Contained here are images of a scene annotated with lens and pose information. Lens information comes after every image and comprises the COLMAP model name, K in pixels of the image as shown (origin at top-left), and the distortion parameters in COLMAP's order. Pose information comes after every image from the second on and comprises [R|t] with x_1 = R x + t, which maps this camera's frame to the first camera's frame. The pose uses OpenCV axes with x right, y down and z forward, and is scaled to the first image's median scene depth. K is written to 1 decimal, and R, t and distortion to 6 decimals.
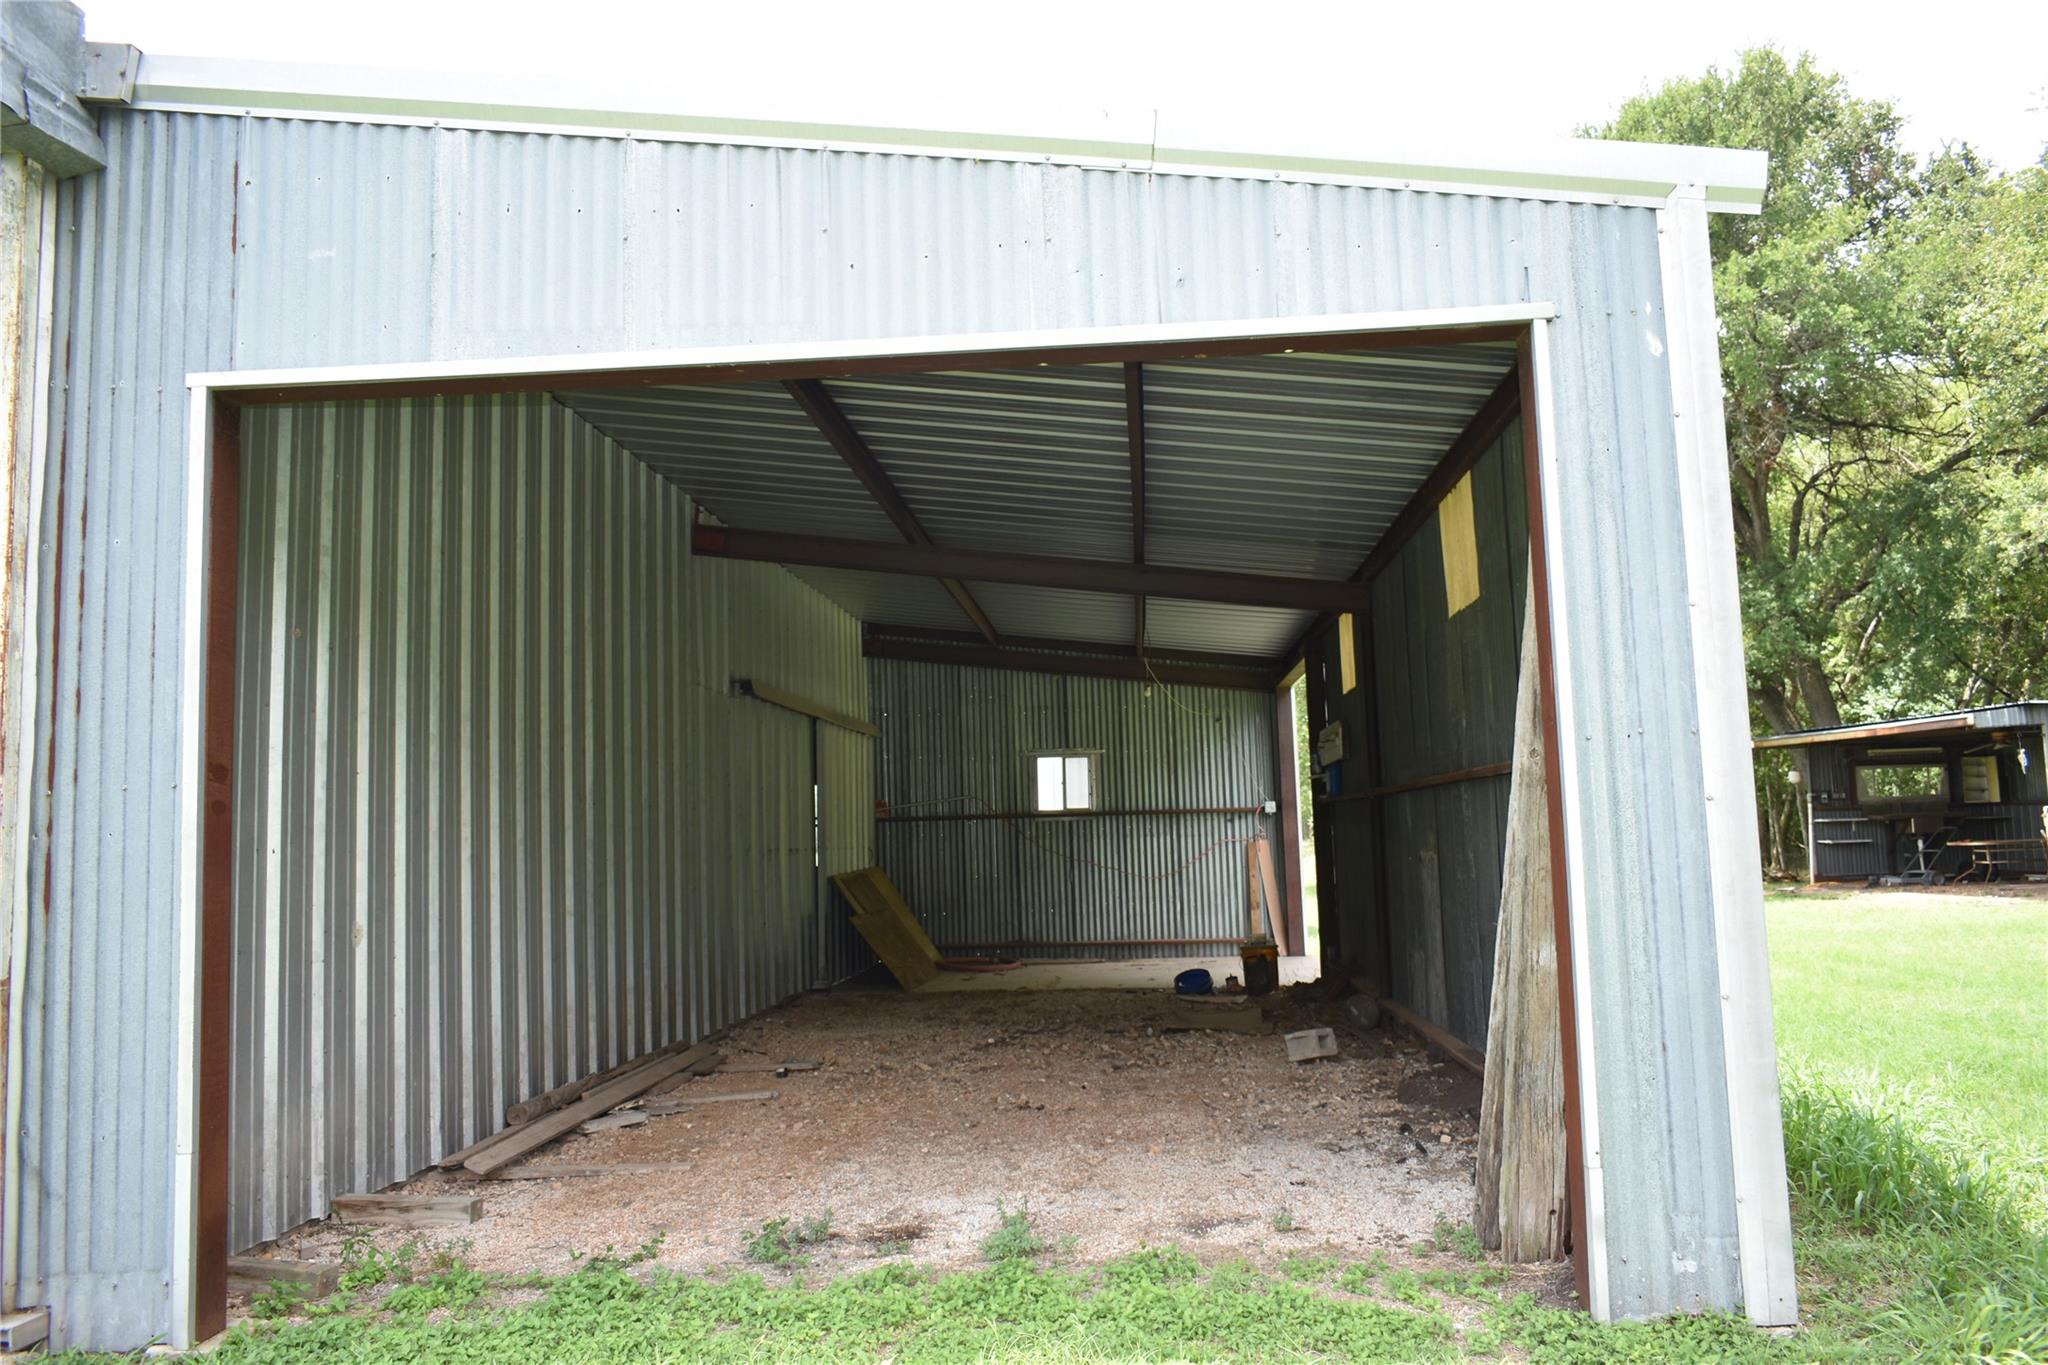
lens RADIAL K [[1599.9, 0, 1024.0], [0, 1599.9, 682.5], [0, 0, 1]] dist [-0.035615, 0.040084]
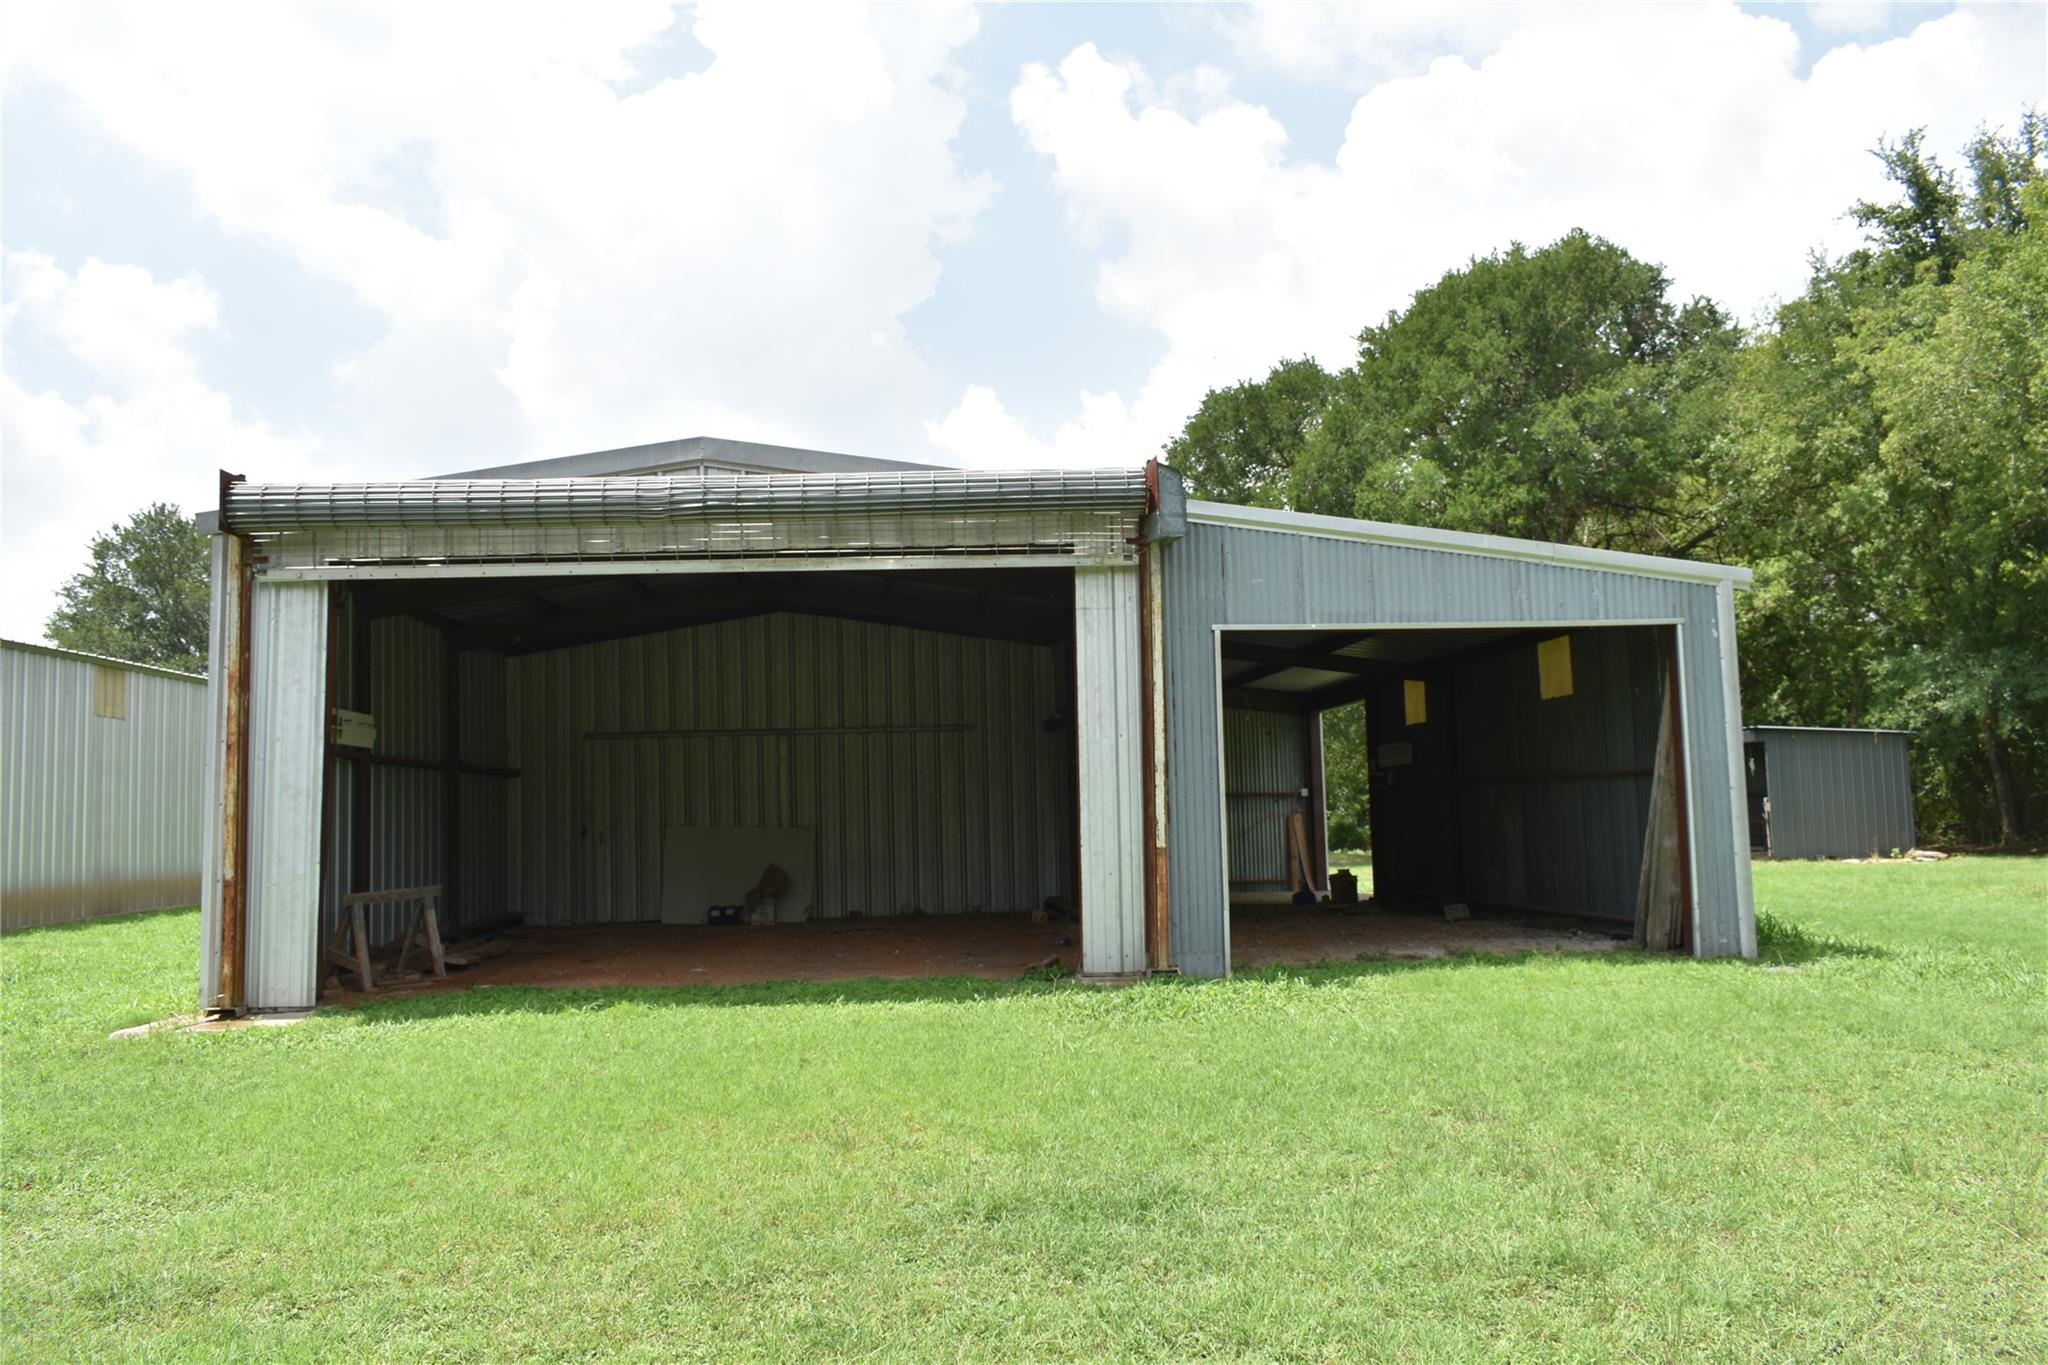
lens RADIAL K [[1599.9, 0, 1024.0], [0, 1599.9, 682.5], [0, 0, 1]] dist [-0.035615, 0.040084]
pose [[0.987262, 0.021610, 0.157629, -1.241005], [-0.022860, 0.999720, 0.006118, -0.103494], [-0.157453, -0.009644, 0.987479, -1.595047]]
